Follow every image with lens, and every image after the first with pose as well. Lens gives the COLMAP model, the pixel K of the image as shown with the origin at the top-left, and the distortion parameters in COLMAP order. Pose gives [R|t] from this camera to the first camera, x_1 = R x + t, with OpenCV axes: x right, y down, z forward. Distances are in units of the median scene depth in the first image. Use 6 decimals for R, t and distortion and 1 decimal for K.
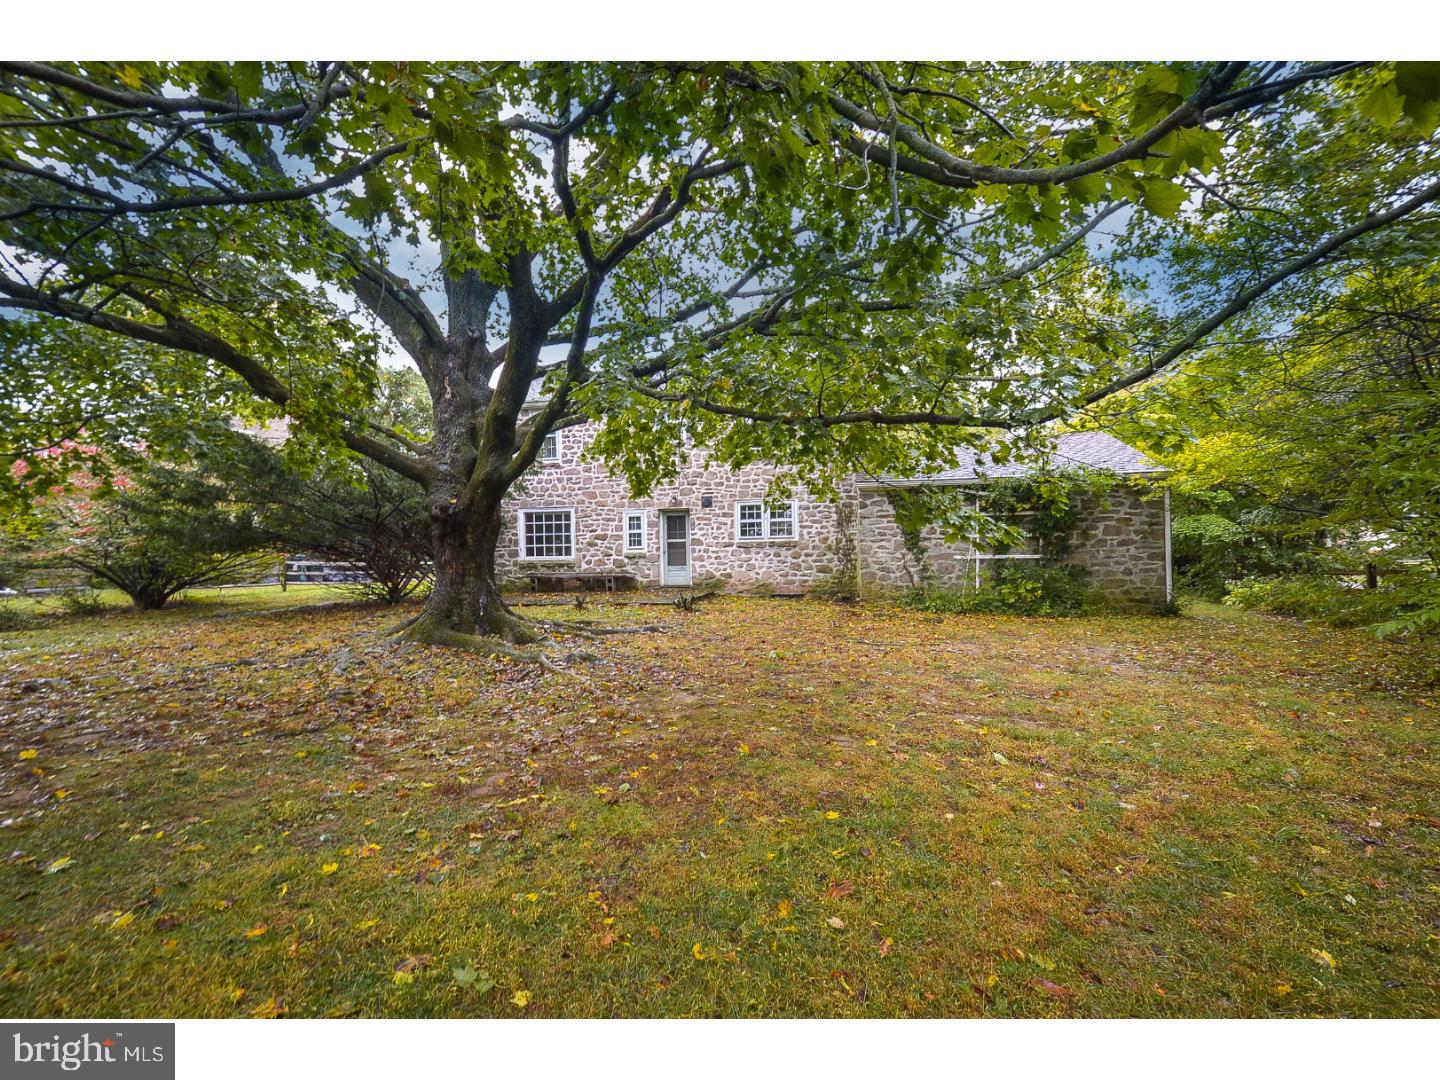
lens RADIAL K [[649.4, 0, 717.0], [0, 649.4, 520.2], [0, 0, 1]] dist [0.017452, -0.007030]
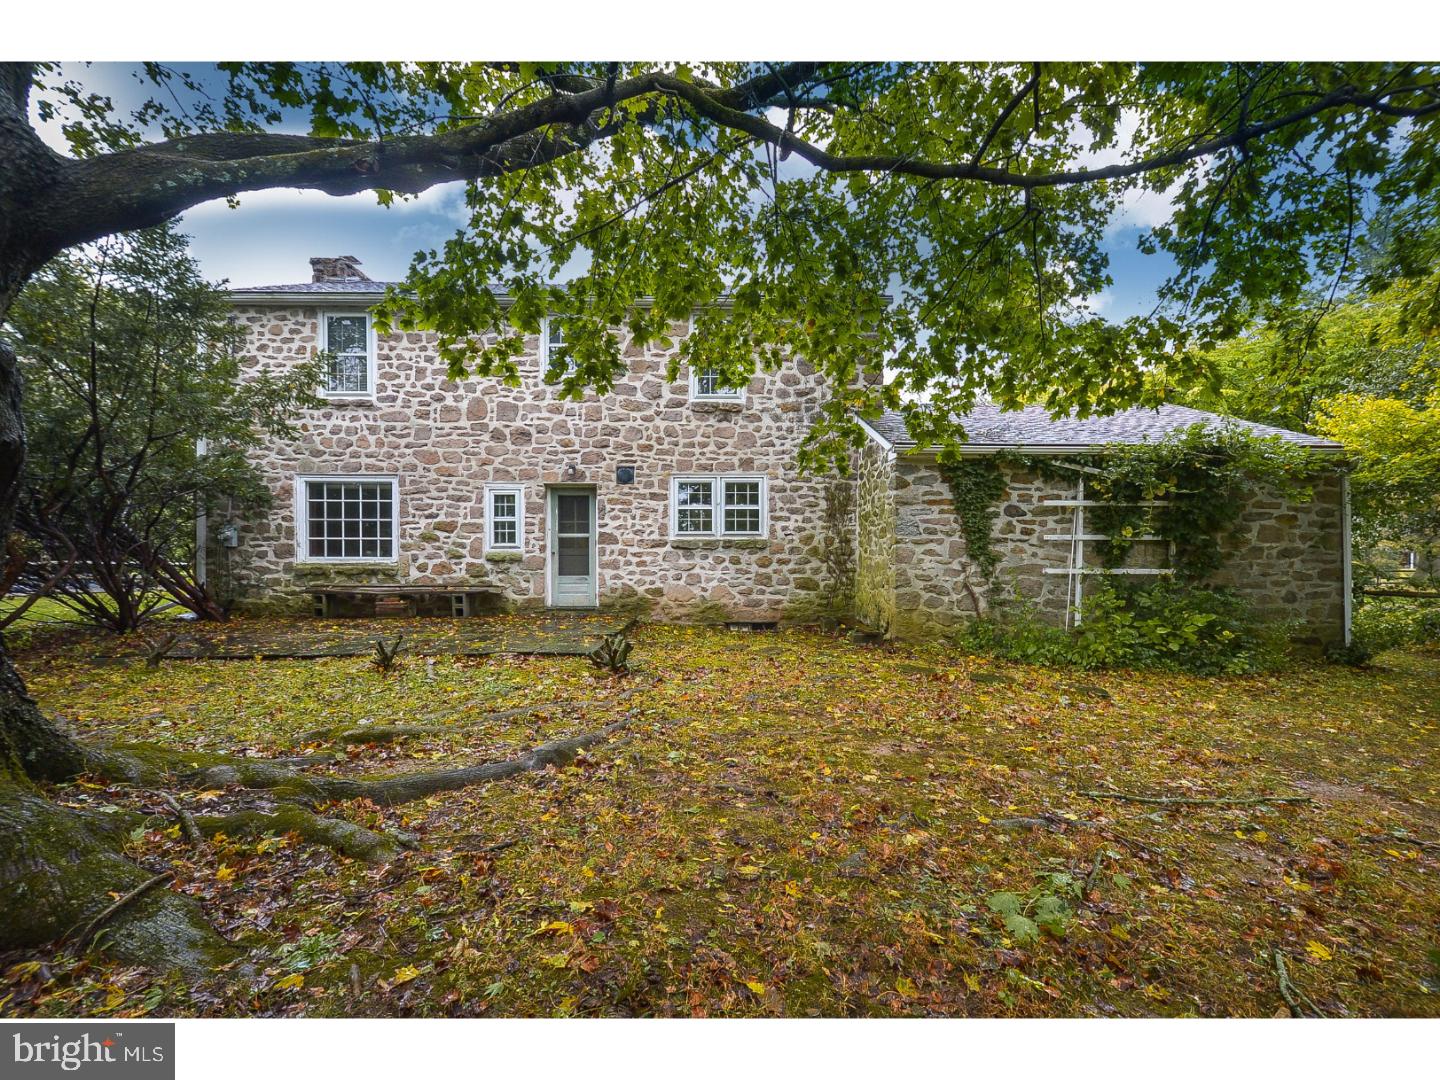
lens RADIAL K [[649.4, 0, 717.0], [0, 649.4, 520.2], [0, 0, 1]] dist [0.017452, -0.007030]
pose [[0.977750, 0.028078, 0.207884, -0.059202], [-0.028014, 0.999602, -0.003254, 0.015412], [-0.207892, -0.002643, 0.978148, 0.367454]]
